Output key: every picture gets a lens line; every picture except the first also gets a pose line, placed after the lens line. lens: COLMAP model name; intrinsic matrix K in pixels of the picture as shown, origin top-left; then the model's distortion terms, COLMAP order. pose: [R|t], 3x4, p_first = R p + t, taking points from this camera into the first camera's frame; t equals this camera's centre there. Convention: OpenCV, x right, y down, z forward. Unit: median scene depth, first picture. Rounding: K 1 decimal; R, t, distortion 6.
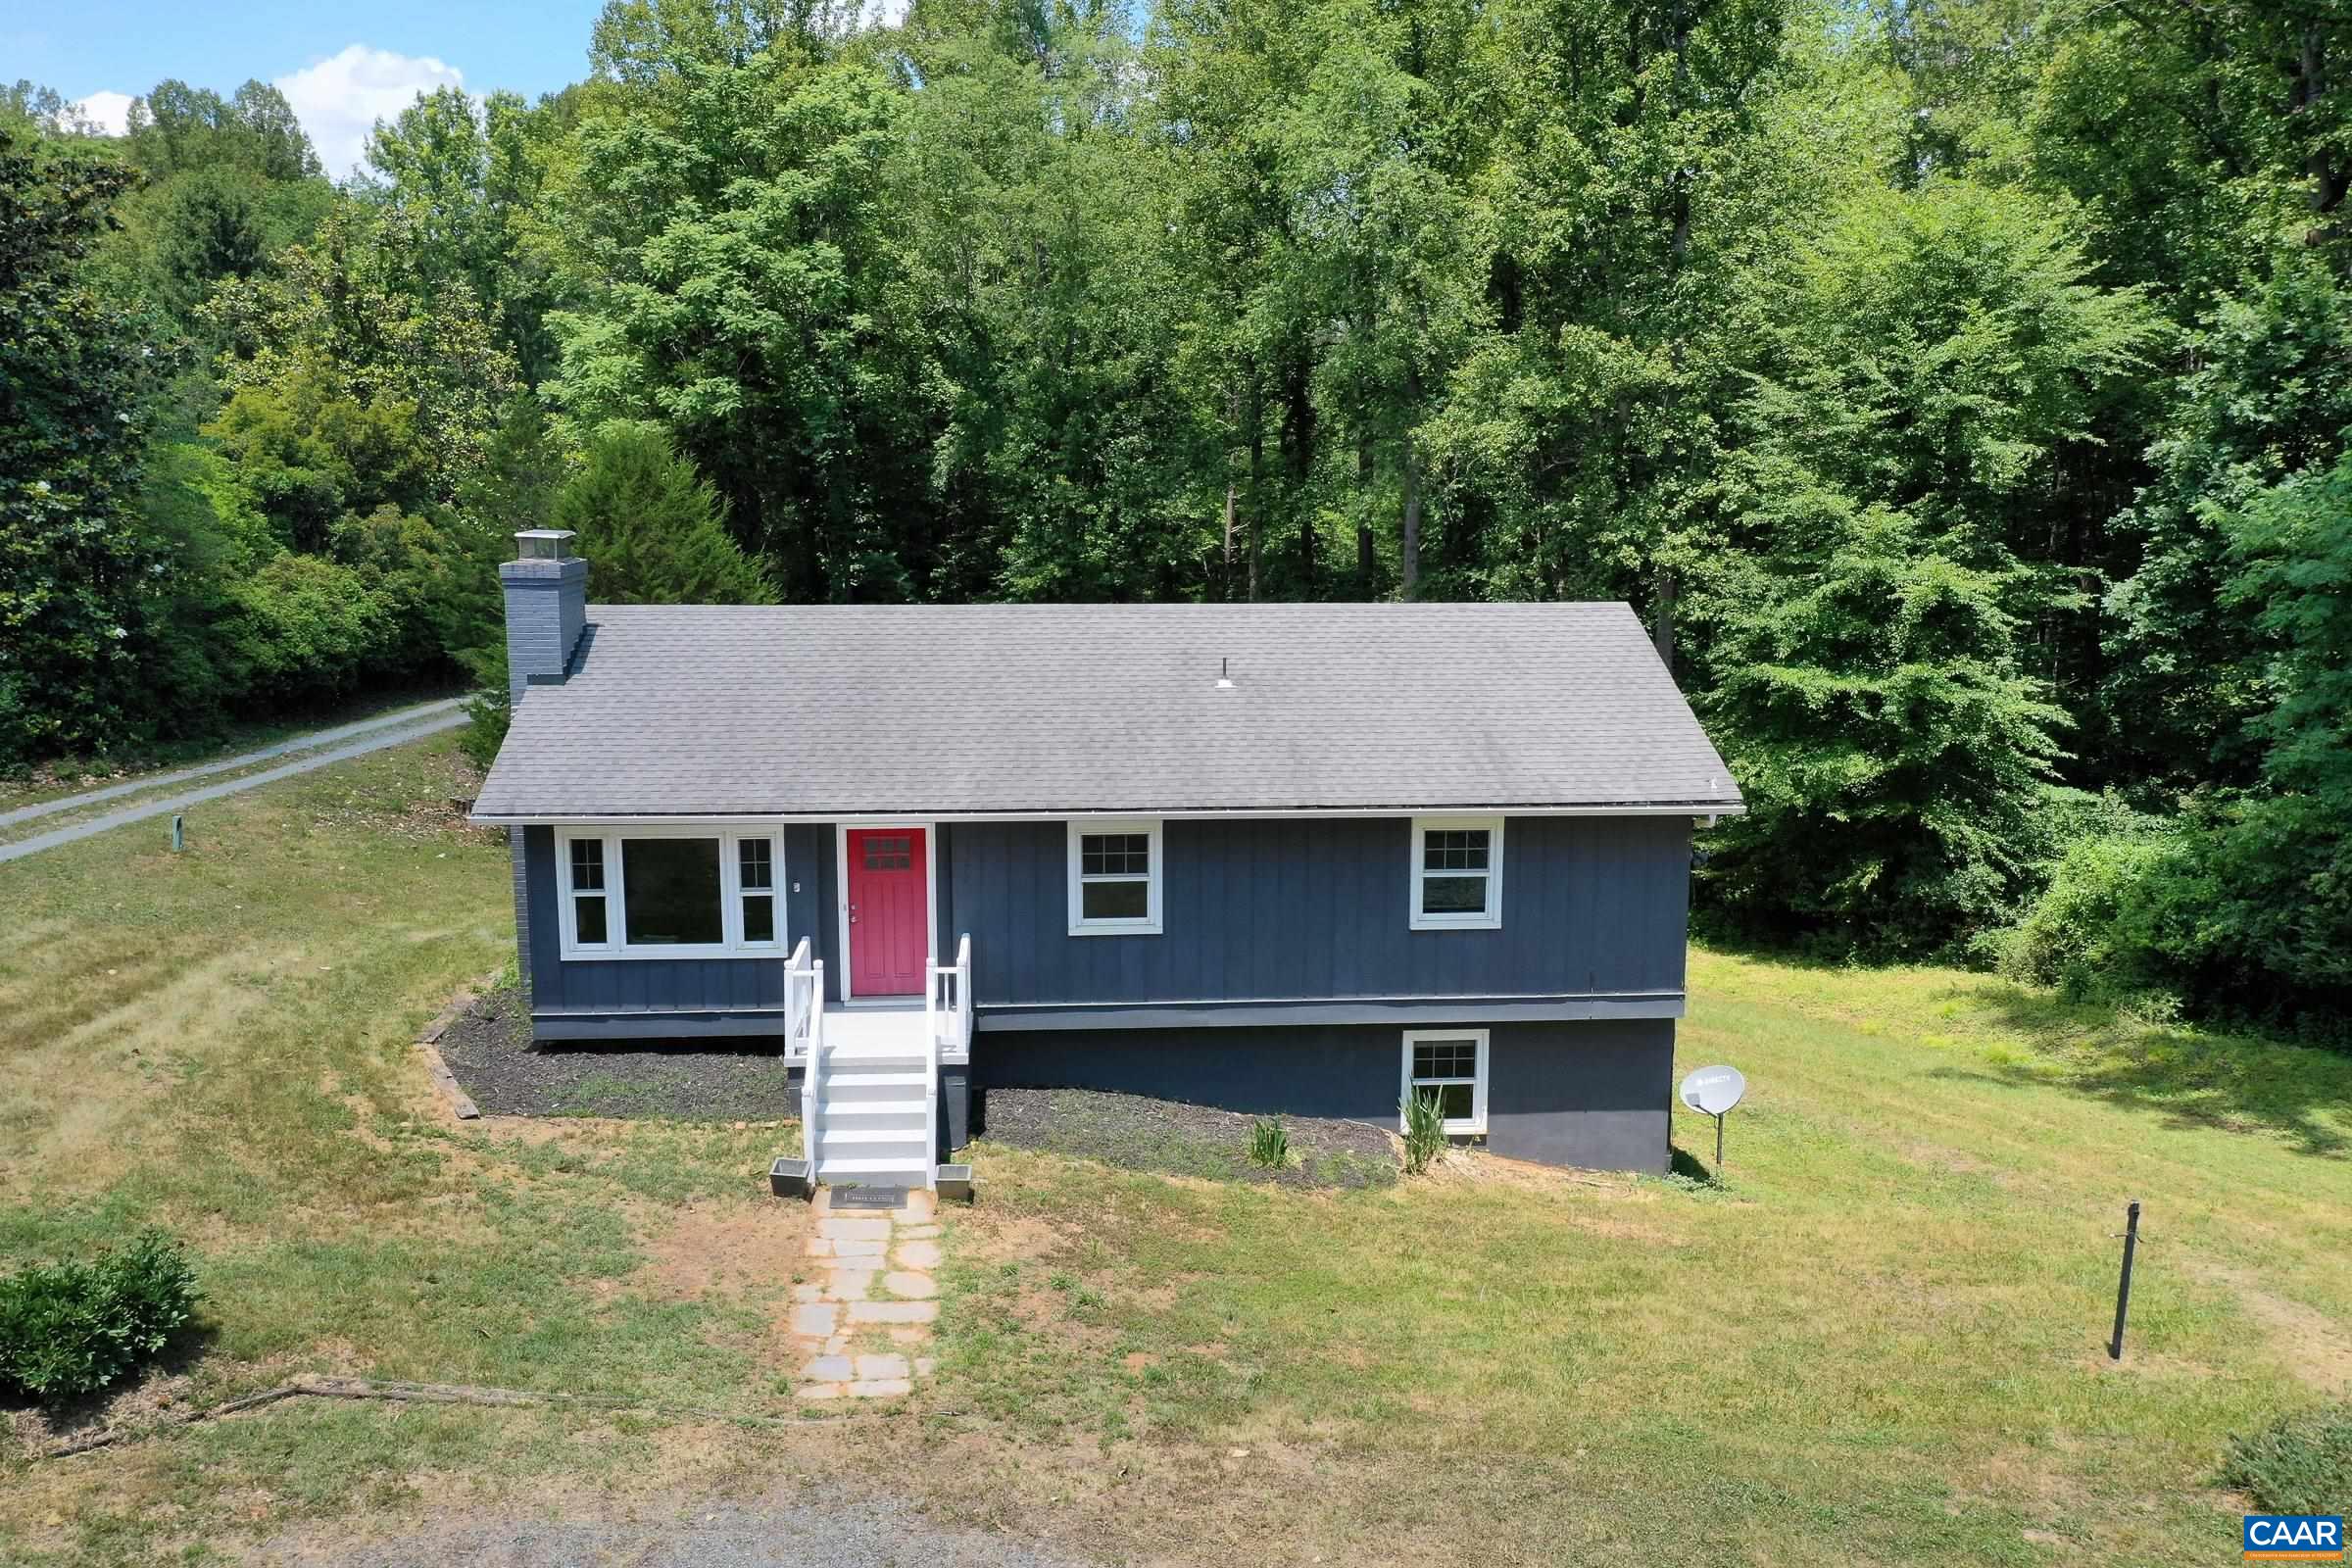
lens RADIAL K [[1840.7, 0, 1191.8], [0, 1840.7, 820.1], [0, 0, 1]] dist [0.006825, -0.000420]
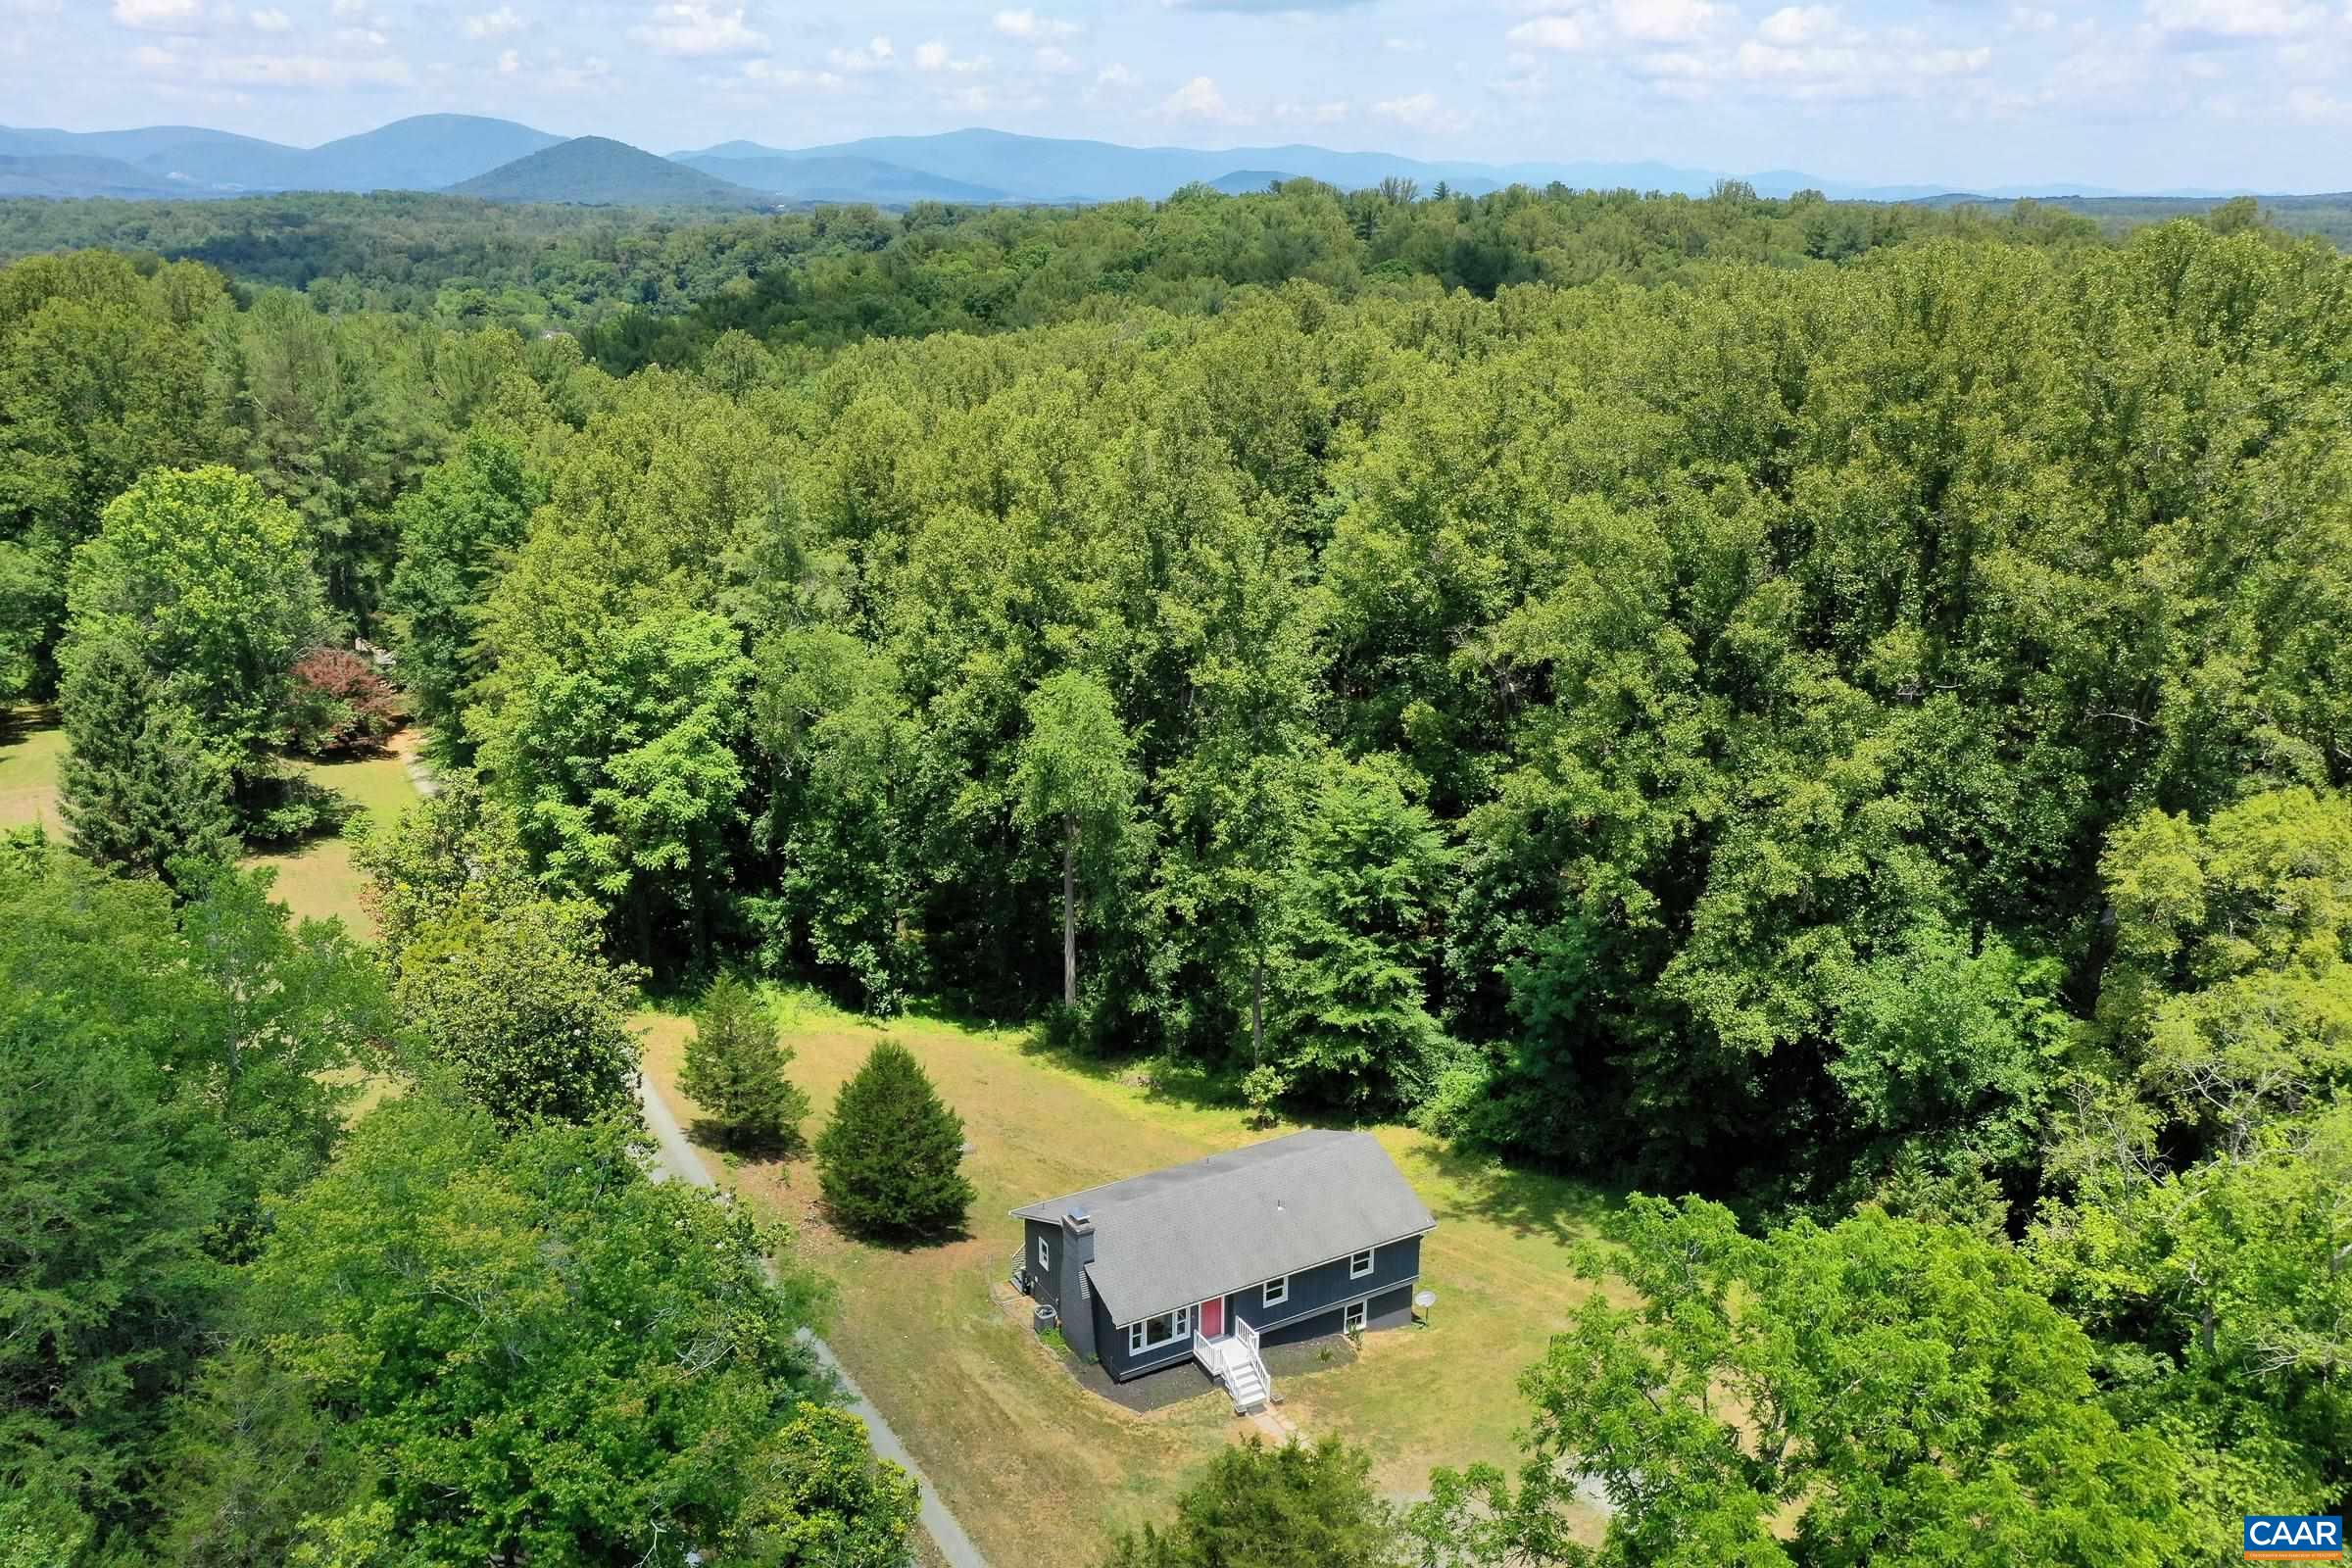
lens RADIAL K [[1885.9, 0, 1164.8], [0, 1885.9, 771.9], [0, 0, 1]] dist [0.015510, -0.007103]
pose [[0.904089, -0.126155, 0.408298, -1.423189], [0.080691, 0.988641, 0.126796, -1.272129], [-0.419657, -0.081689, 0.903999, -1.815911]]
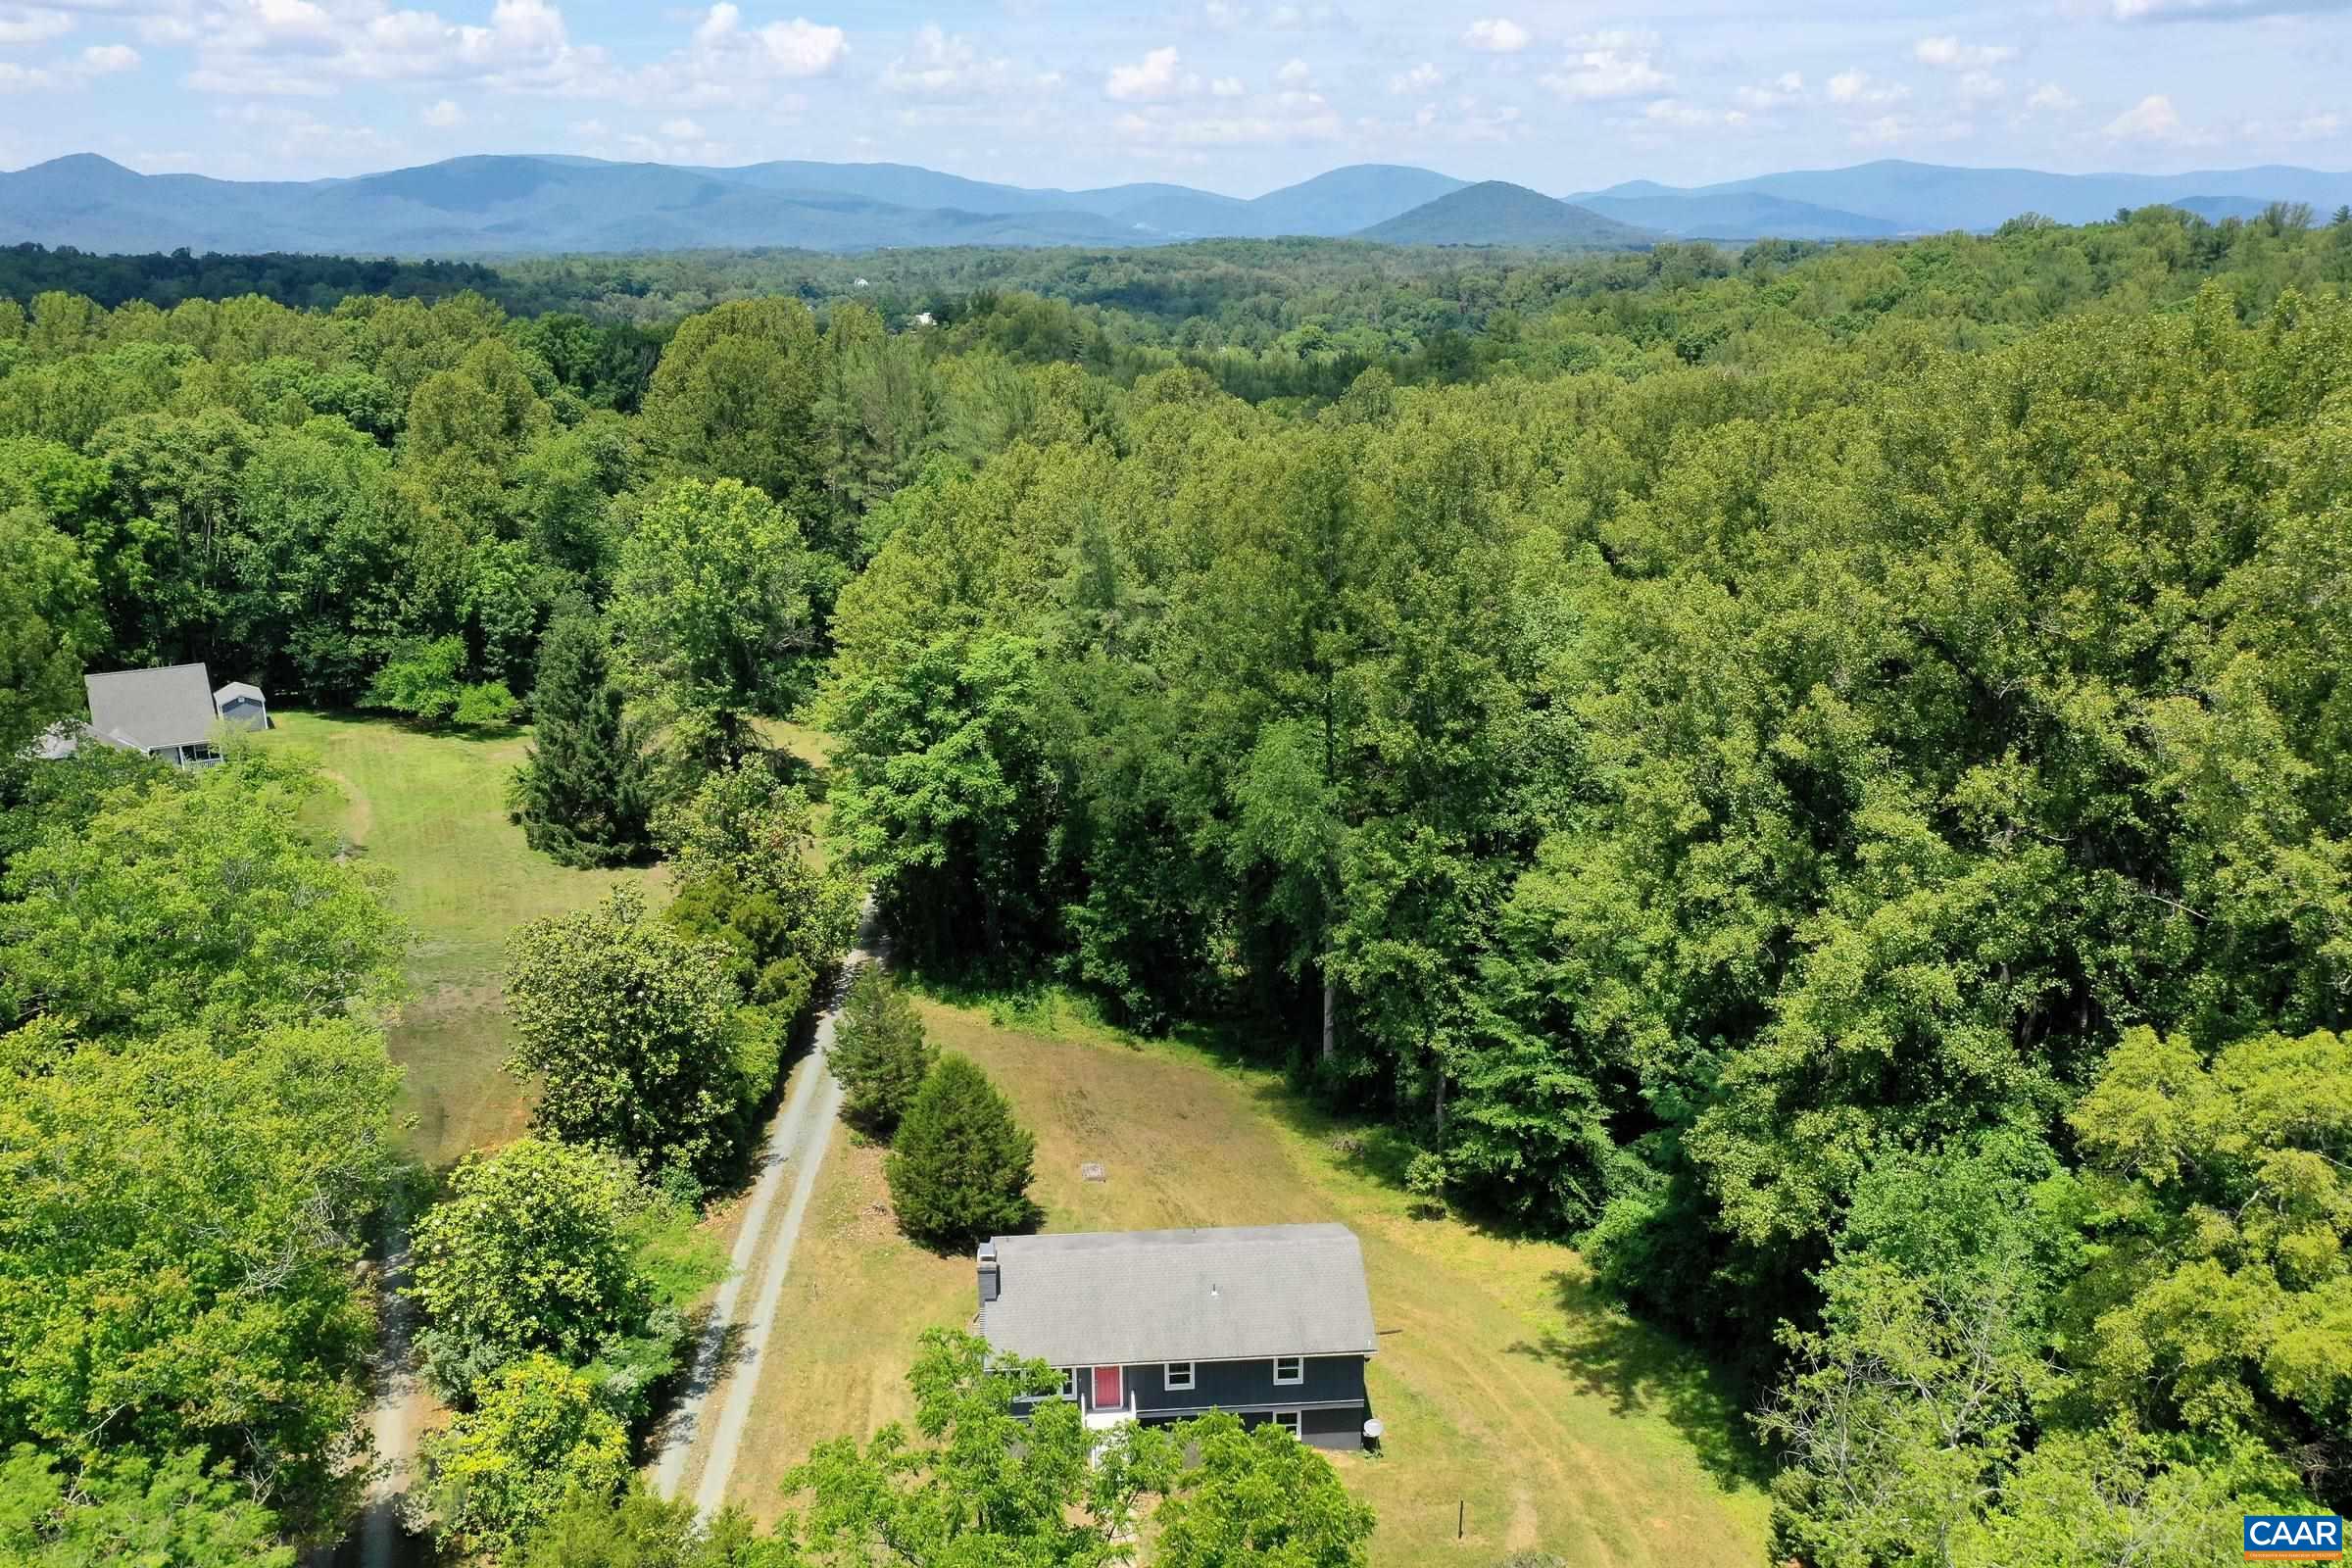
lens RADIAL K [[1849.9, 0, 1176.0], [0, 1849.9, 784.0], [0, 0, 1]] dist [-0.000146, 0.015117]
pose [[0.999776, -0.012365, -0.017153, 0.018415], [0.013993, 0.995061, 0.098270, -1.238130], [0.015853, -0.098488, 0.995012, -1.984392]]
